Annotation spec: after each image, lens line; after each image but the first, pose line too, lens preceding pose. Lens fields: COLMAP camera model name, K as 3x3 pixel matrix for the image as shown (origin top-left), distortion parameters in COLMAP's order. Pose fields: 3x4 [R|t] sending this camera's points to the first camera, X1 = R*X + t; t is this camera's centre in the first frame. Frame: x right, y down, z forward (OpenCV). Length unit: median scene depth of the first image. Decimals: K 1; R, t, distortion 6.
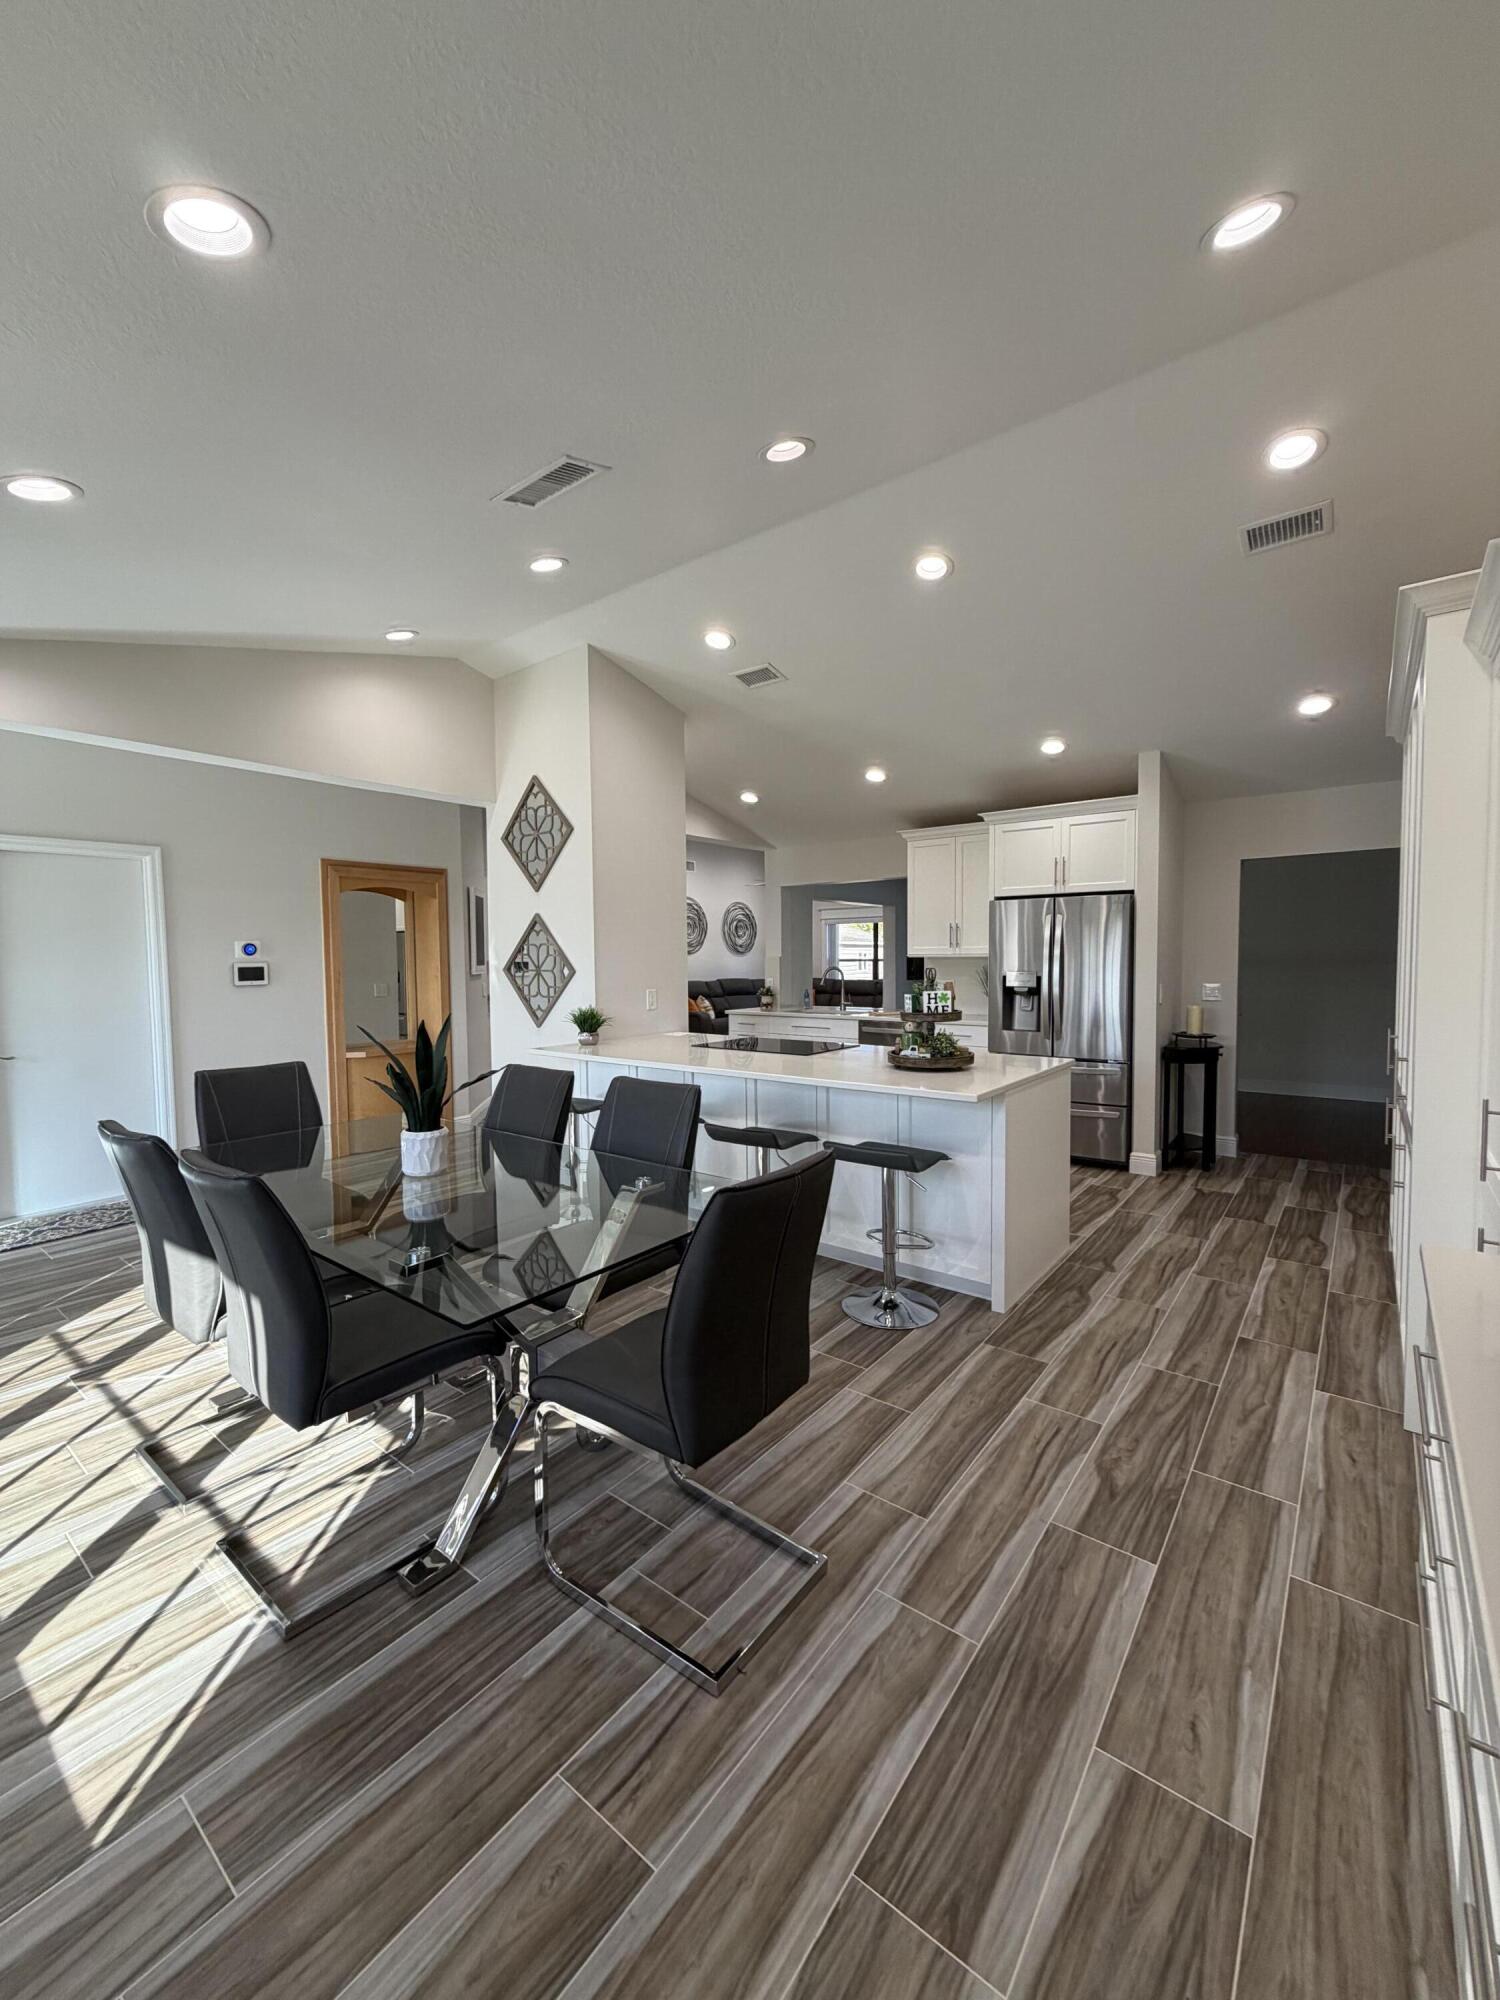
lens RADIAL K [[805.7, 0, 750.0], [0, 805.7, 1000.0], [0, 0, 1]] dist [-0.022602, 0.009180]
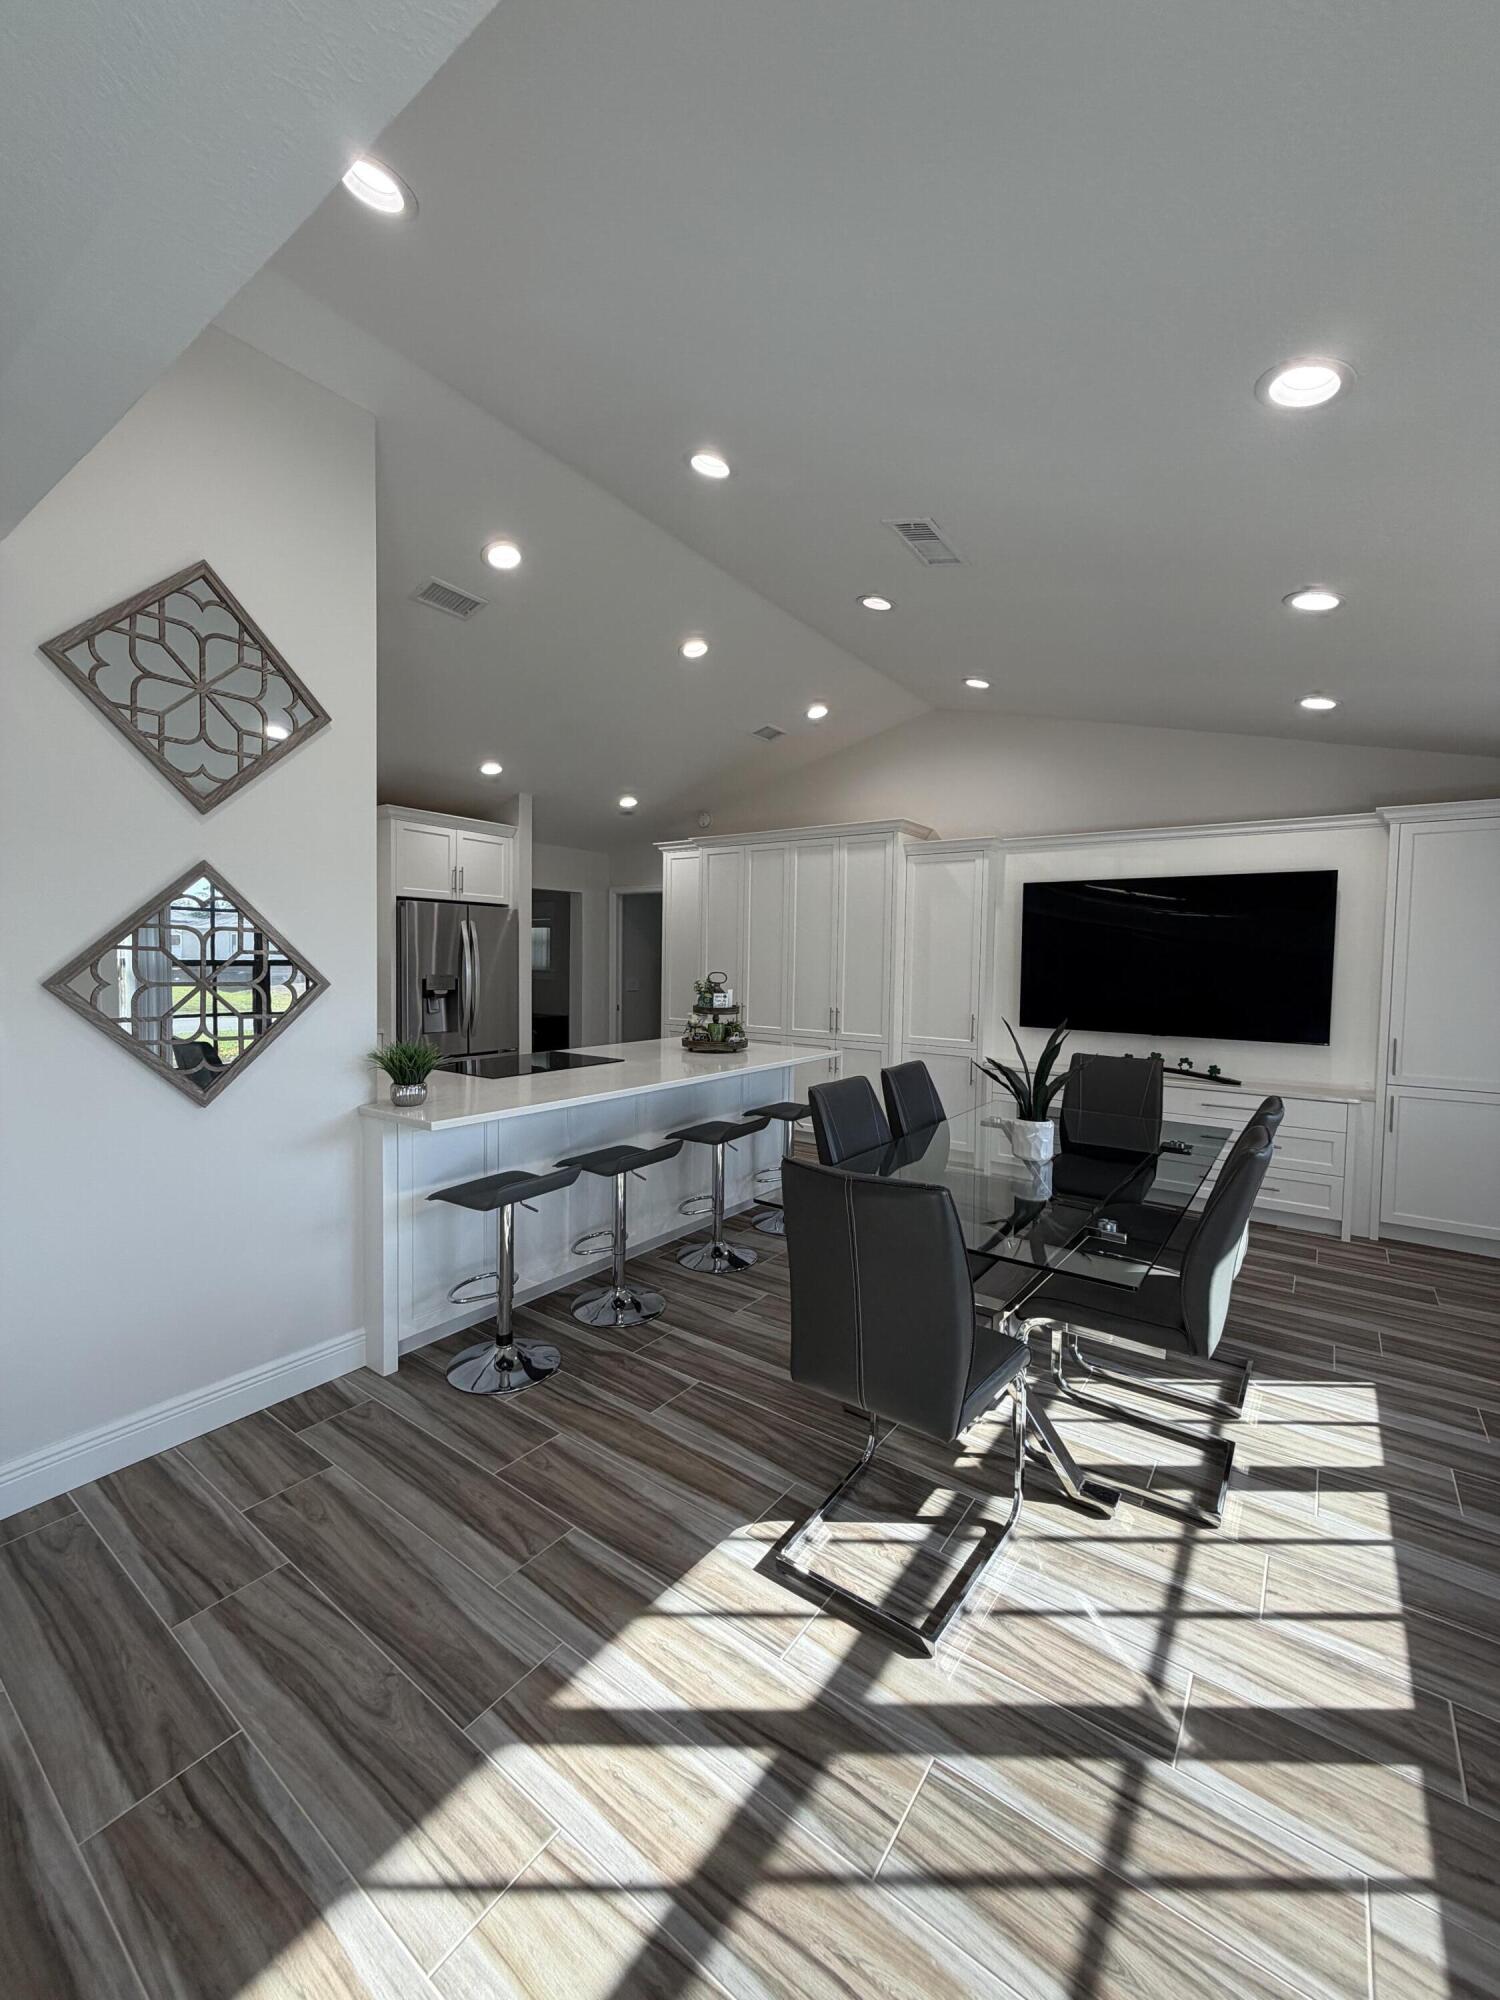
lens RADIAL K [[799.2, 0, 750.0], [0, 799.2, 1000.0], [0, 0, 1]] dist [-0.000445, 0.000387]
pose [[-0.033751, -0.041192, 0.998581, -1.259089], [0.039332, 0.998322, 0.042511, -0.056854], [-0.998656, 0.040711, -0.032074, 1.185738]]
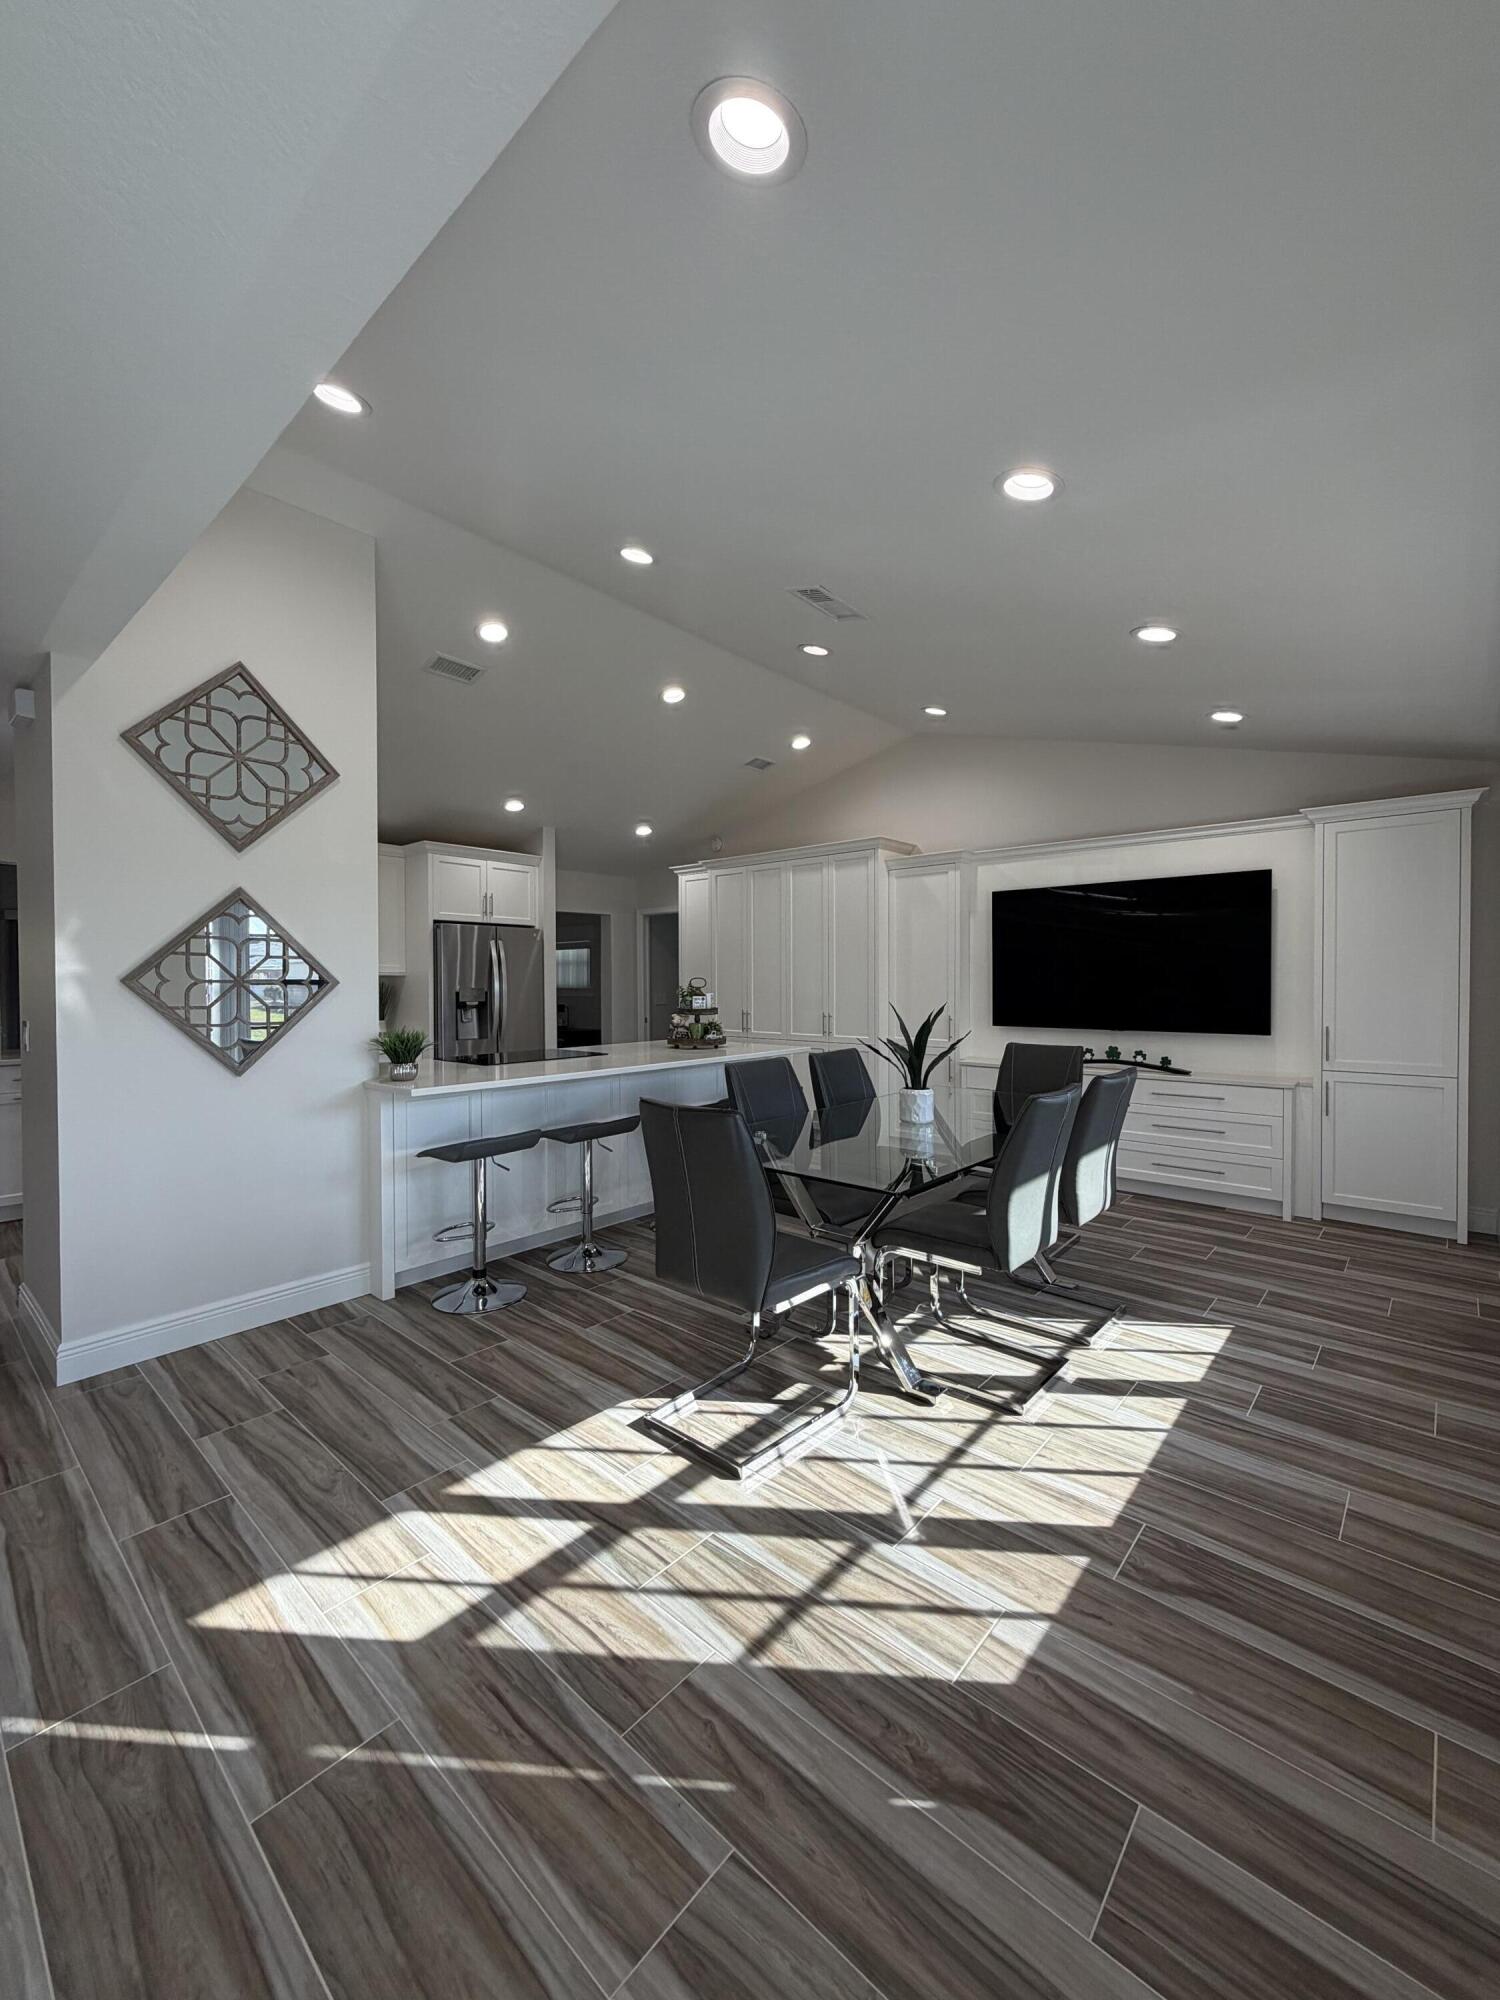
lens RADIAL K [[799.2, 0, 750.0], [0, 799.2, 1000.0], [0, 0, 1]] dist [-0.000445, 0.000387]
pose [[0.061345, -0.011153, 0.998054, -1.439389], [0.057675, 0.998306, 0.007611, -0.006359], [-0.996449, 0.057096, 0.061884, 0.980716]]
